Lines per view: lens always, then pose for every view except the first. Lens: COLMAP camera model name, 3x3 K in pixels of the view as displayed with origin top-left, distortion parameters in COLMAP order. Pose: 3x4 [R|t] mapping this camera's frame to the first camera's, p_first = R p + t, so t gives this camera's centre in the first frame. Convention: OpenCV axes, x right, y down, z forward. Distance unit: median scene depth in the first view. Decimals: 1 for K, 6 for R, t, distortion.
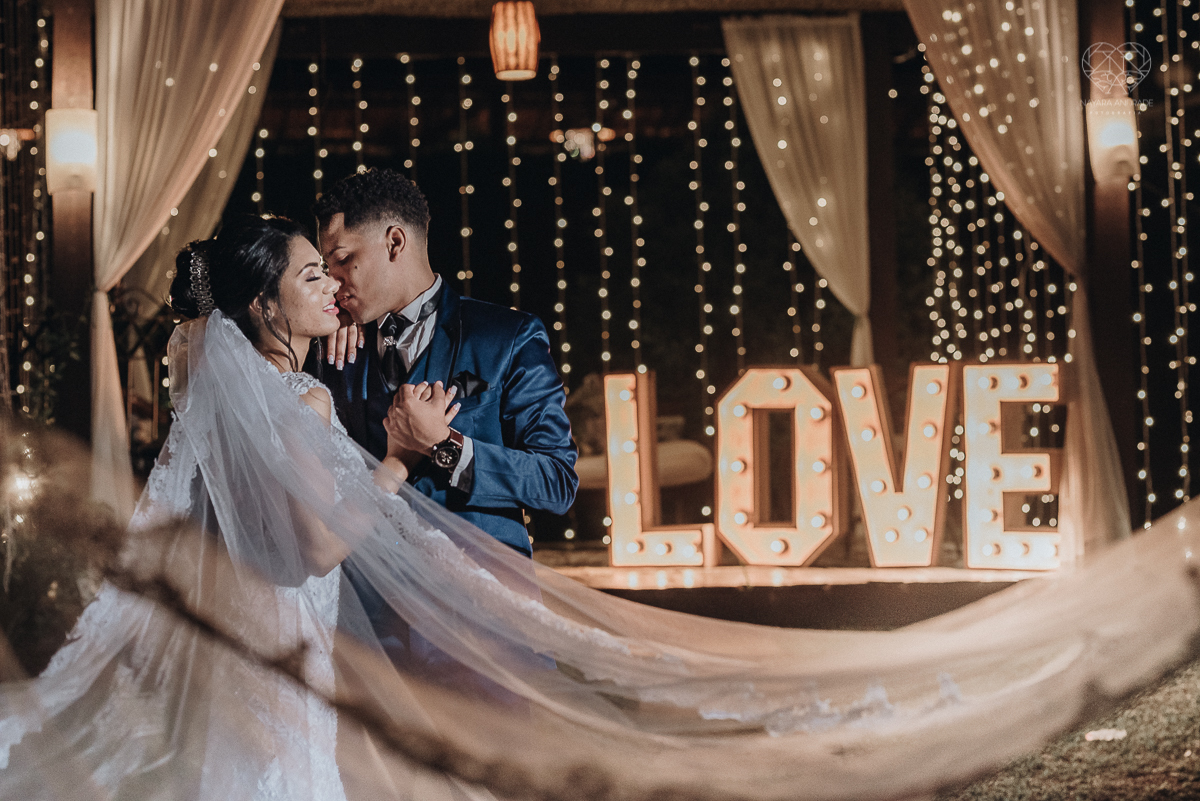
lens RADIAL K [[2926.3, 0, 599.7], [0, 2926.3, 398.8], [0, 0, 1]] dist [0.020044, 0.000000]
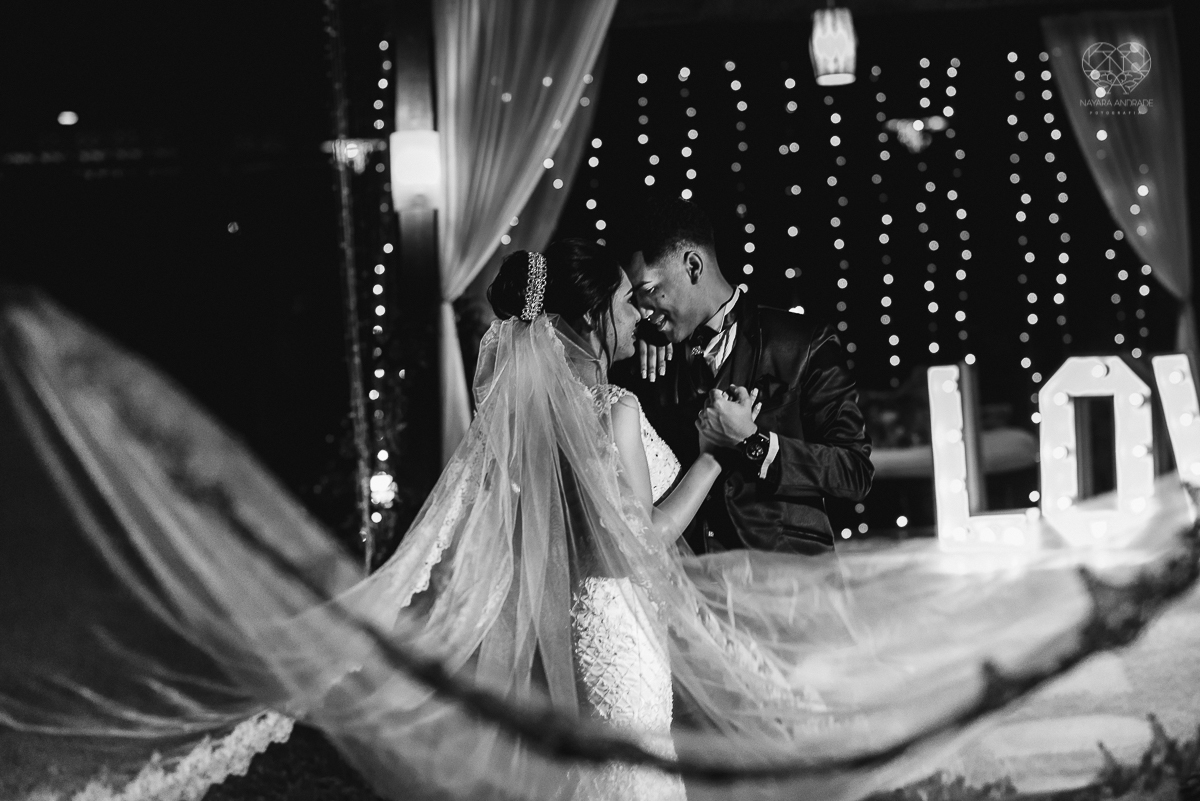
lens RADIAL K [[2926.3, 0, 597.0], [0, 2926.3, 399.6], [0, 0, 1]] dist [0.020044, 0.000000]
pose [[0.992606, -0.026173, -0.118526, 0.007199], [0.026514, 0.999648, 0.001302, -0.000985], [0.118450, -0.004435, 0.992950, -0.038472]]
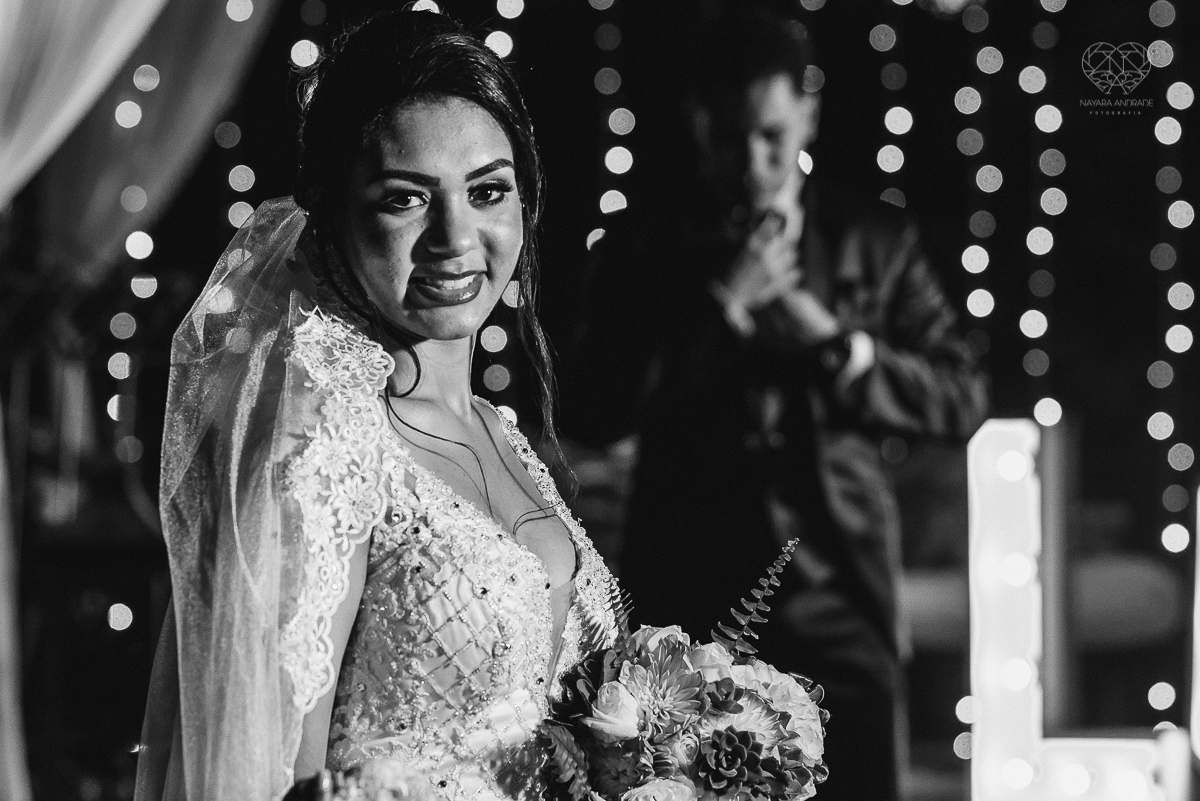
lens RADIAL K [[2926.3, 0, 600.7], [0, 2926.3, 398.8], [0, 0, 1]] dist [0.020044, 0.000000]
pose [[0.996561, 0.034735, -0.075233, -0.028716], [-0.036250, 0.999165, -0.018867, -0.000006], [0.074515, 0.021529, 0.996987, 0.570367]]
